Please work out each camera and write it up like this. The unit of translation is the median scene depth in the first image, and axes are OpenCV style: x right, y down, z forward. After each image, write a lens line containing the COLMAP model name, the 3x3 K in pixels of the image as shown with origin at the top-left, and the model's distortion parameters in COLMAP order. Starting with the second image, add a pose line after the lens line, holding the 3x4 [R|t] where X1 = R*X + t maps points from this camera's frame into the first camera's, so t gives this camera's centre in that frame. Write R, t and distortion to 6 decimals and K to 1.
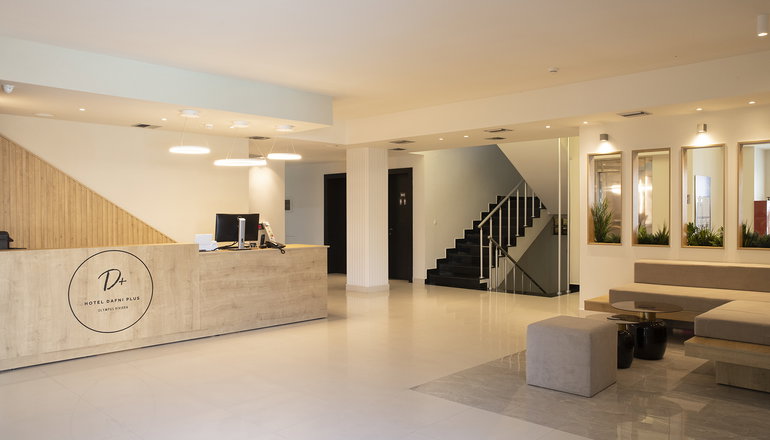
lens RADIAL K [[566.2, 0, 385.0], [0, 566.2, 220.0], [0, 0, 1]] dist [-0.108849, 0.108084]
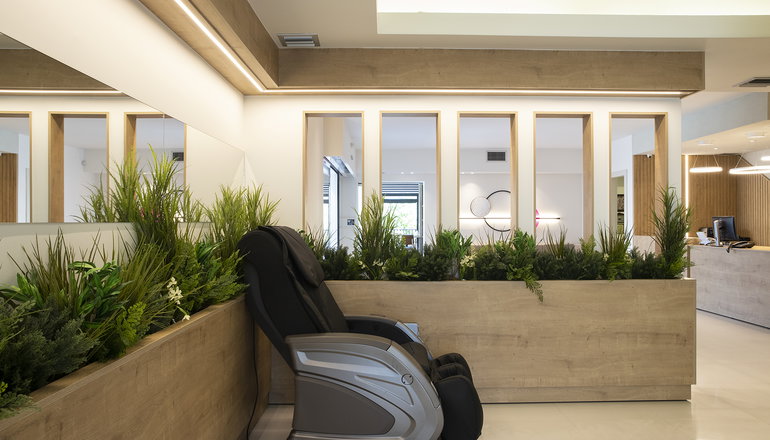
lens RADIAL K [[597.1, 0, 385.0], [0, 597.1, 220.0], [0, 0, 1]] dist [-0.090647, 0.106628]
pose [[-0.716366, -0.039408, -0.696611, 1.093586], [-0.057758, 0.998326, 0.002919, 0.031086], [0.695330, 0.042326, -0.717443, 1.331891]]
